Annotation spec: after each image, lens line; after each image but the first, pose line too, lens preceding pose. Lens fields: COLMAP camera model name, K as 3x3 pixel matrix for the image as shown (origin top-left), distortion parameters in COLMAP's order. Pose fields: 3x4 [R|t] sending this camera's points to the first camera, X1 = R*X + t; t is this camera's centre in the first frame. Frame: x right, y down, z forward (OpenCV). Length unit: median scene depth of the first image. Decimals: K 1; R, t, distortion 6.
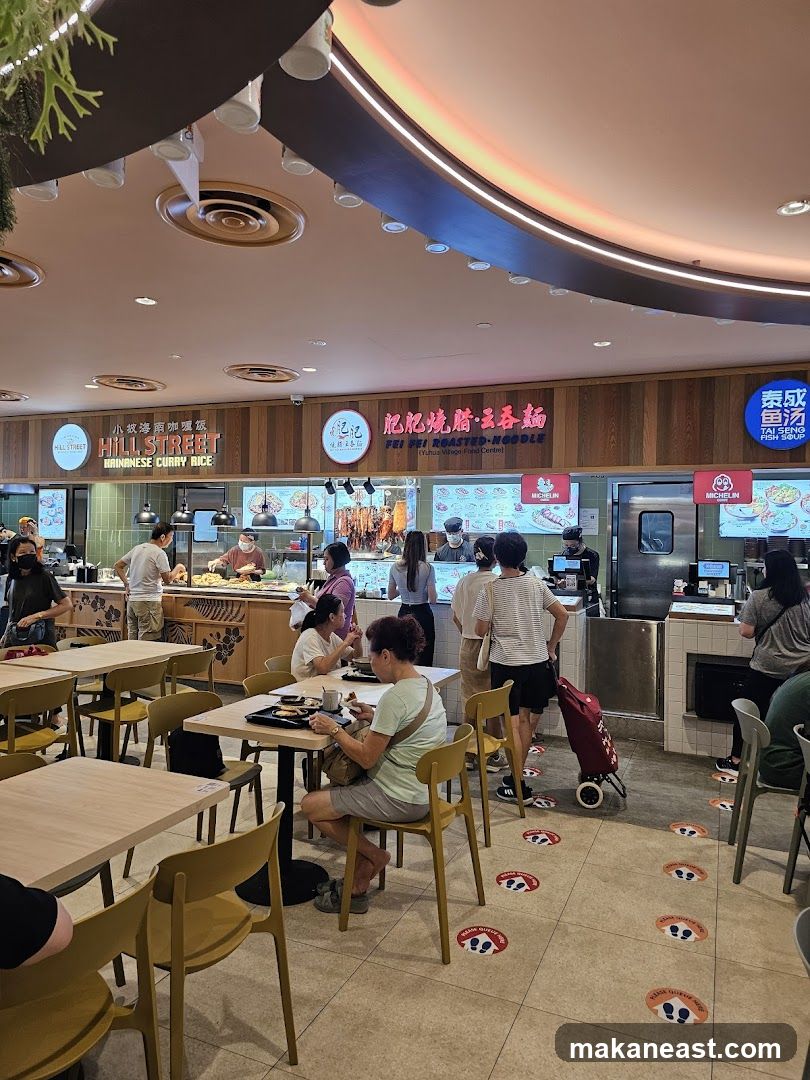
lens RADIAL K [[741.6, 0, 401.6], [0, 741.6, 527.6], [0, 0, 1]] dist [0.075750, -0.003267]
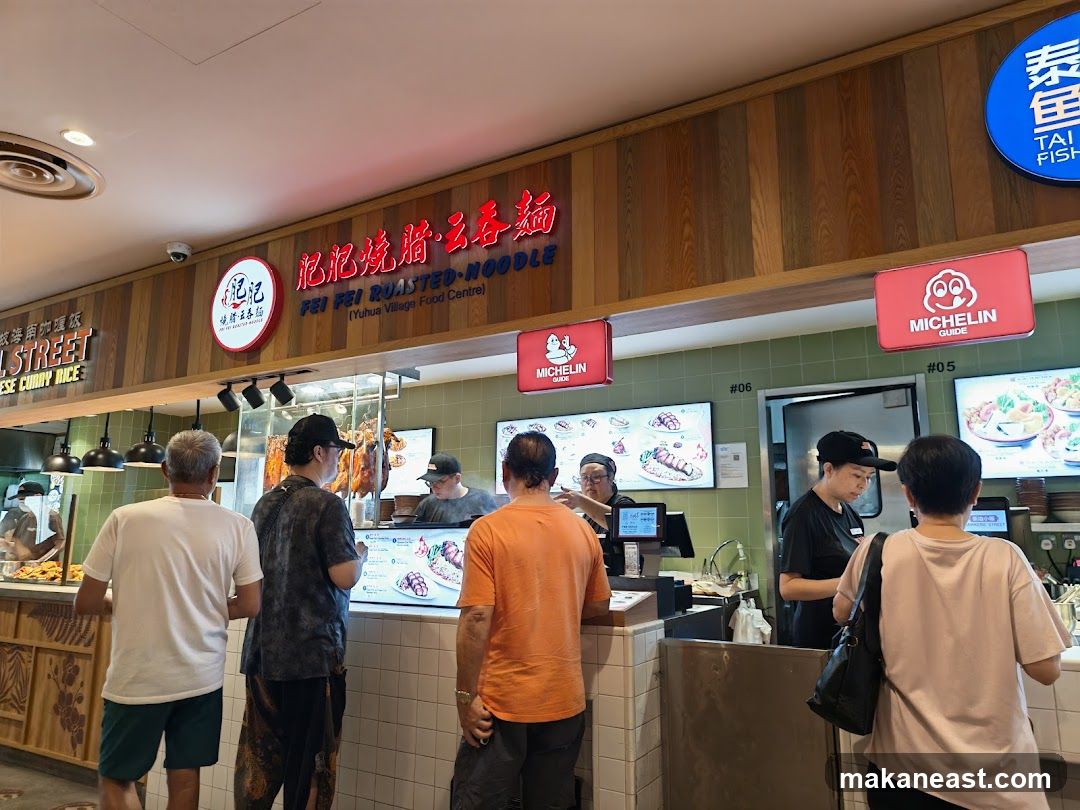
lens RADIAL K [[738.9, 0, 540.0], [0, 738.9, 405.0], [0, 0, 1]] dist [0.043076, -0.026429]
pose [[0.992759, -0.037256, -0.114203, 0.230258], [0.017342, 0.985180, -0.170645, 0.058068], [0.118868, 0.167429, 0.978692, 0.539350]]
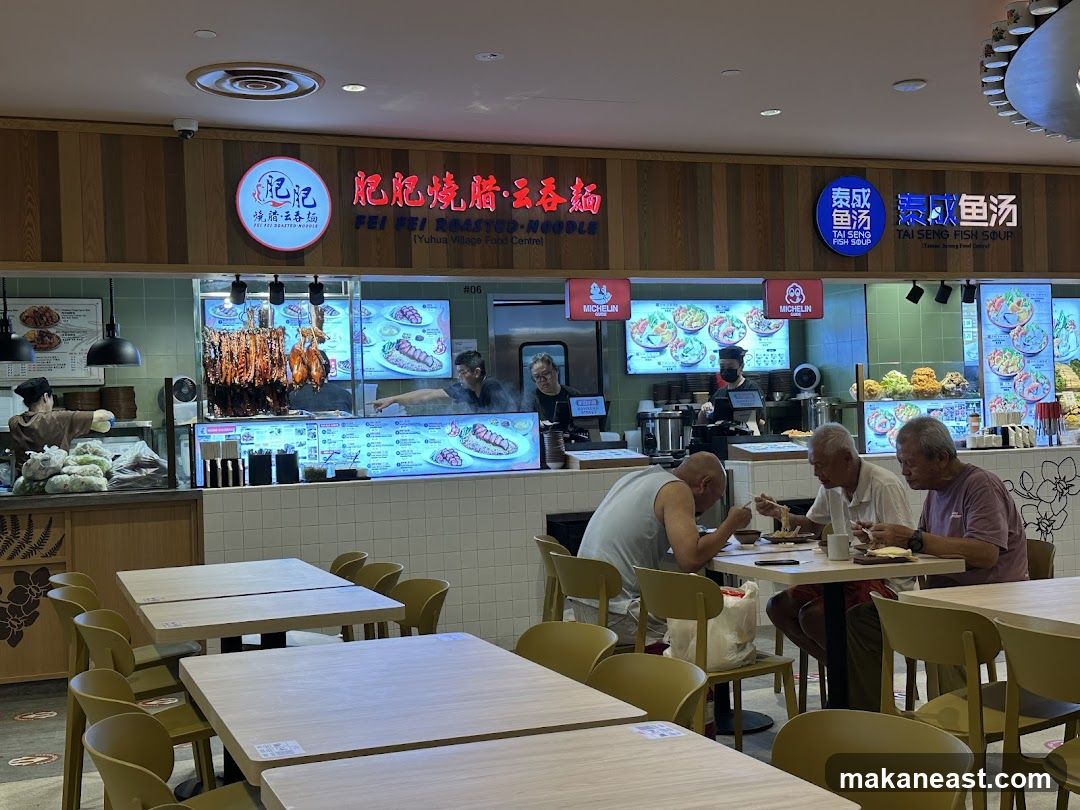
lens RADIAL K [[1380.2, 0, 574.1], [0, 1380.2, 404.5], [0, 0, 1]] dist [0.228885, 0.006942]
pose [[0.696274, -0.033014, 0.717016, -0.775405], [0.040686, 0.999151, 0.006496, 0.039445], [-0.716622, 0.024650, 0.697026, 0.091046]]
